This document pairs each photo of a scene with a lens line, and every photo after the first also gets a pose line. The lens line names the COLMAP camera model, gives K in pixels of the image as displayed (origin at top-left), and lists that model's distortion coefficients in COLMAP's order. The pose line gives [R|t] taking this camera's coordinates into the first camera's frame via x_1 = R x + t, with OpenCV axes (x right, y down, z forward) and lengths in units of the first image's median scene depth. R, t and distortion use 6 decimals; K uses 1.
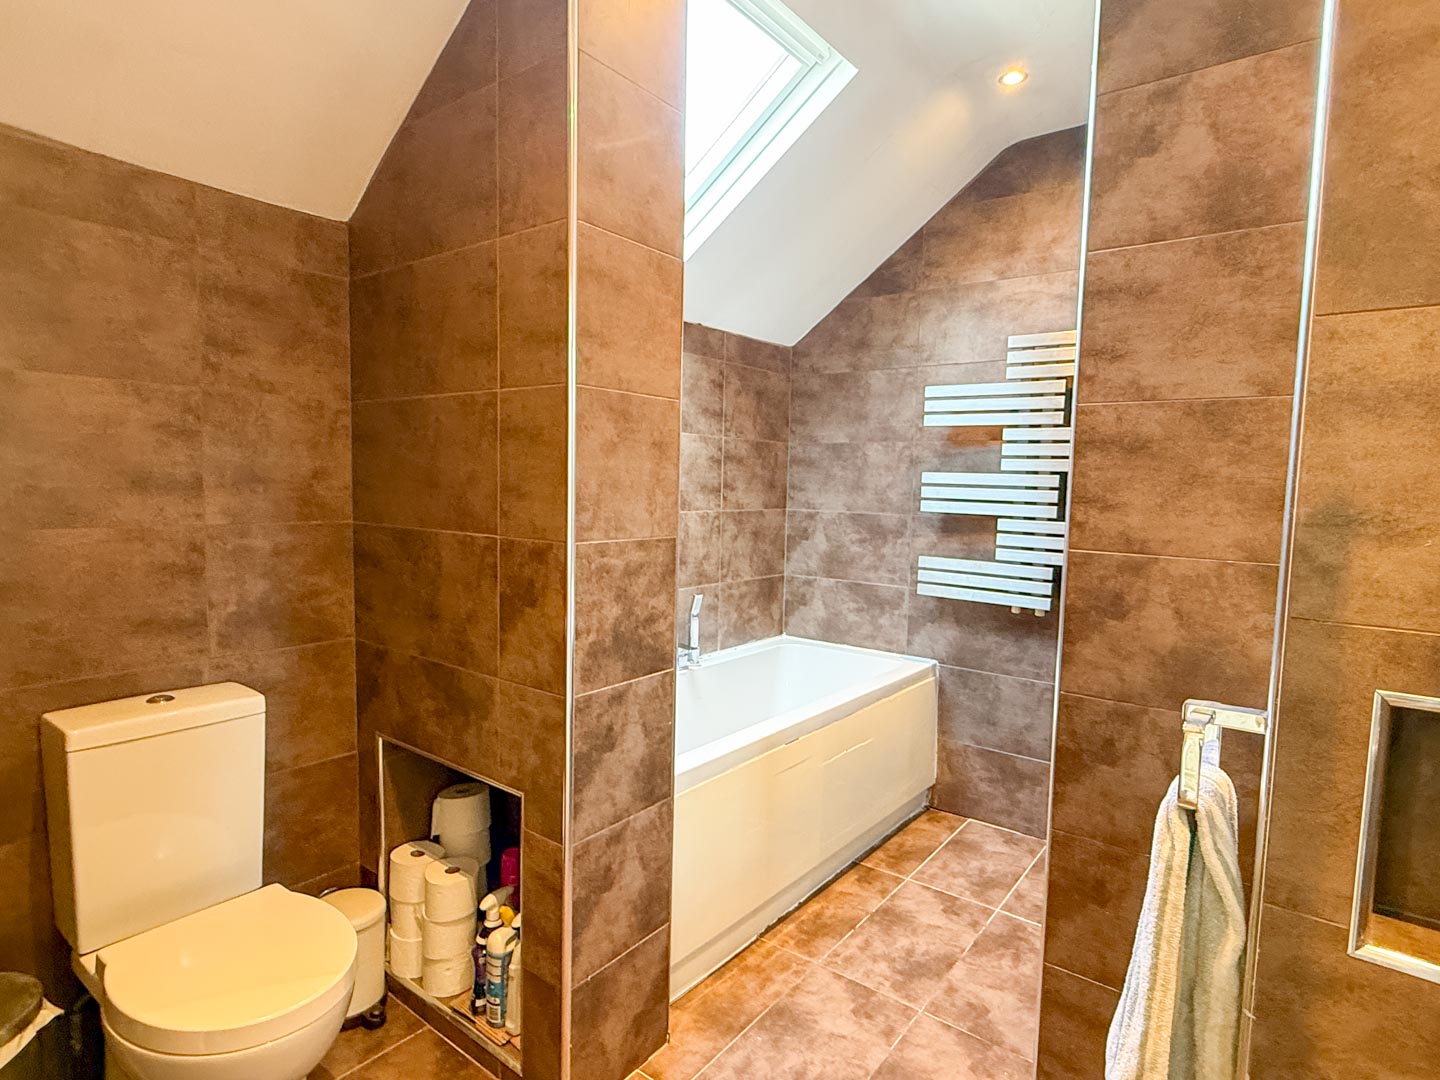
lens RADIAL K [[757.7, 0, 718.5], [0, 757.7, 543.0], [0, 0, 1]] dist [0.002260, 0.002986]
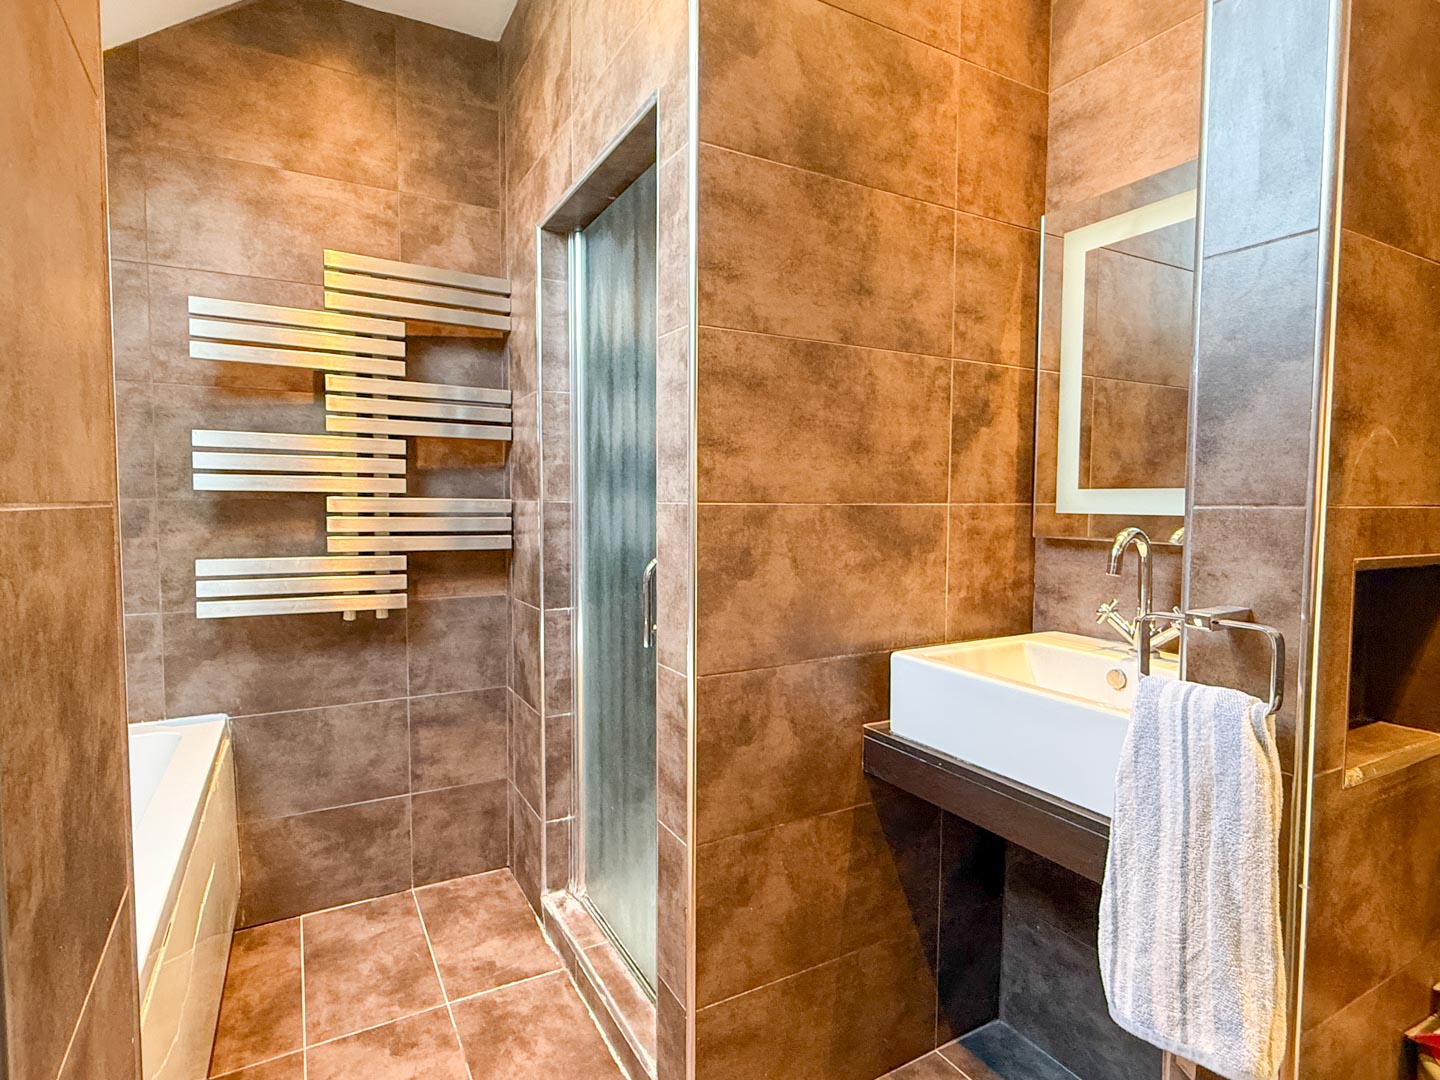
lens RADIAL K [[757.7, 0, 717.3], [0, 757.7, 540.3], [0, 0, 1]] dist [0.002260, 0.002986]
pose [[0.406420, -0.072951, 0.910769, -0.149730], [0.079509, 0.995850, 0.044286, 0.007618], [-0.910220, 0.054415, 0.410533, 0.344379]]
